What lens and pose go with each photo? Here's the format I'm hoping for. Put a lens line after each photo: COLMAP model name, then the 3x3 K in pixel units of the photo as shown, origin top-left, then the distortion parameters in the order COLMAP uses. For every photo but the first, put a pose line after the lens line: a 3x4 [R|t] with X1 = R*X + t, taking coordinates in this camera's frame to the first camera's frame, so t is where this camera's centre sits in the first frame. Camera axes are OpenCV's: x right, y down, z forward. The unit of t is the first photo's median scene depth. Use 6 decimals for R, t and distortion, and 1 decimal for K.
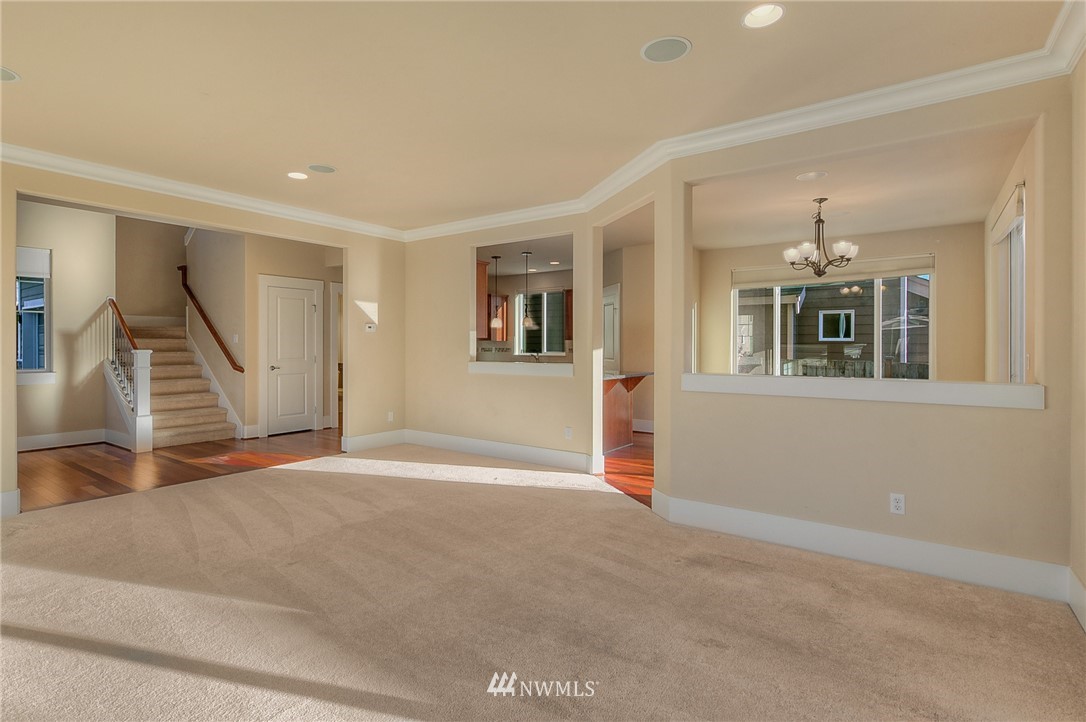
lens RADIAL K [[555.1, 0, 525.4], [0, 555.1, 341.6], [0, 0, 1]] dist [0.032028, -0.000098]
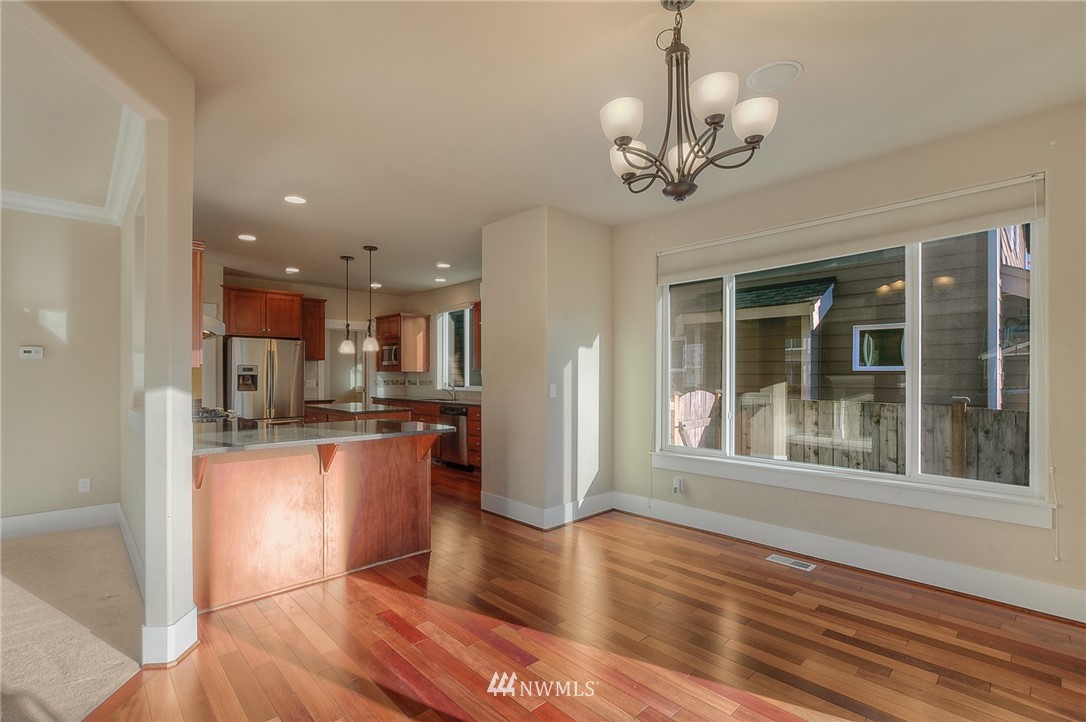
lens RADIAL K [[490.5, 0, 517.8], [0, 490.5, 364.2], [0, 0, 1]] dist [-0.012759, 0.000145]
pose [[0.978794, -0.006409, -0.204747, 0.245899], [0.002672, 0.999825, -0.018521, 0.000921], [0.204830, 0.017581, 0.978640, 0.338645]]
